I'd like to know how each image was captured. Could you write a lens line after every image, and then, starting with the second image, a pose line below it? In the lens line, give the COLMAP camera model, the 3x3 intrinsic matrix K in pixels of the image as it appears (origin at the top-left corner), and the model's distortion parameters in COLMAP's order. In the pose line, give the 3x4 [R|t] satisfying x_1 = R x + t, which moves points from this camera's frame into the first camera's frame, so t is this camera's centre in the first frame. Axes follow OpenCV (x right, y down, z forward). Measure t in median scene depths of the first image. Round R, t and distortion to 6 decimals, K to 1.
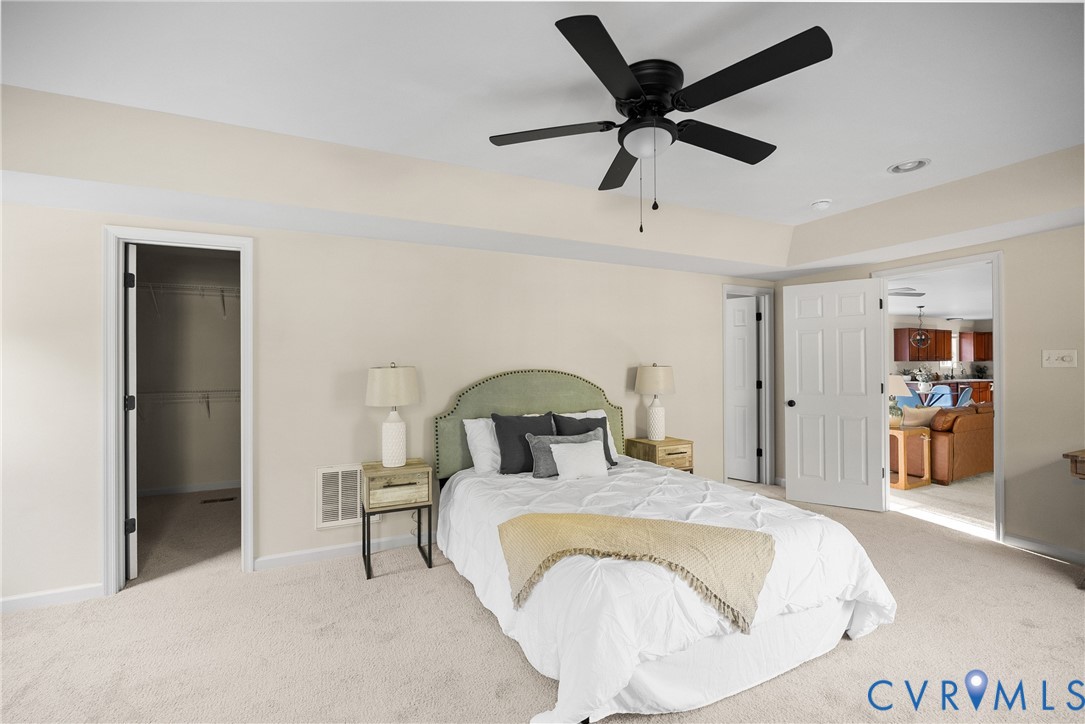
lens RADIAL K [[480.8, 0, 543.6], [0, 480.8, 364.9], [0, 0, 1]] dist [-0.001305, 0.000008]
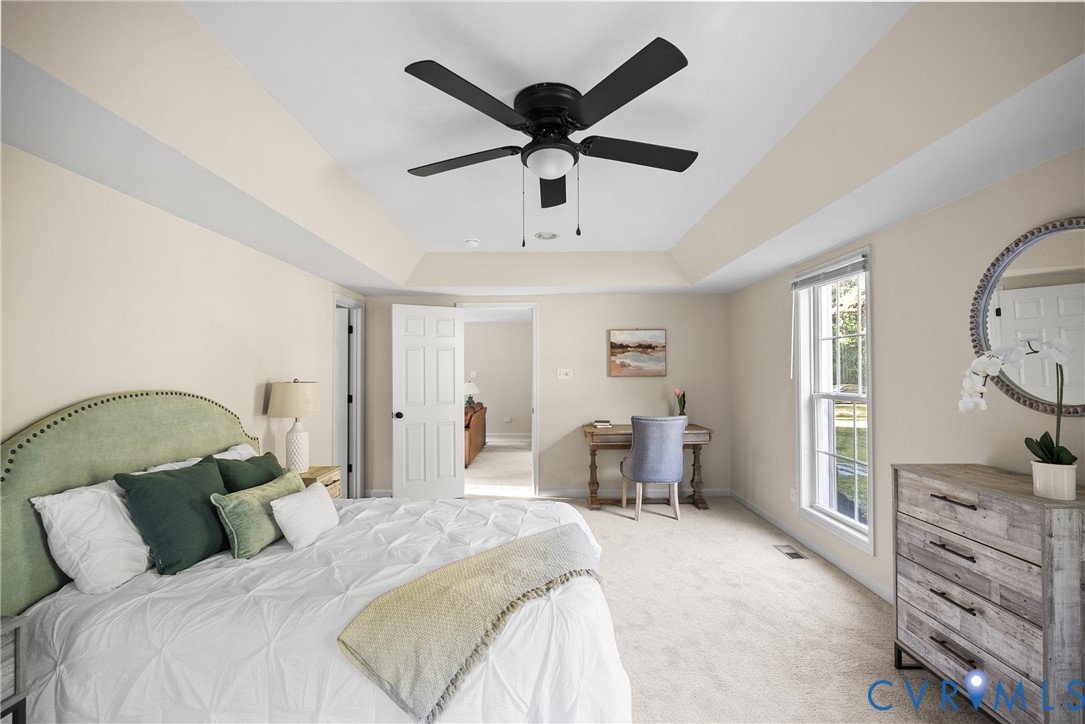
lens RADIAL K [[480.8, 0, 543.3], [0, 480.8, 364.3], [0, 0, 1]] dist [-0.001305, 0.000008]
pose [[0.438874, 0.017213, 0.898384, -0.349420], [0.003797, 0.999772, -0.021010, -0.009835], [-0.898541, 0.012632, 0.438709, 0.292610]]
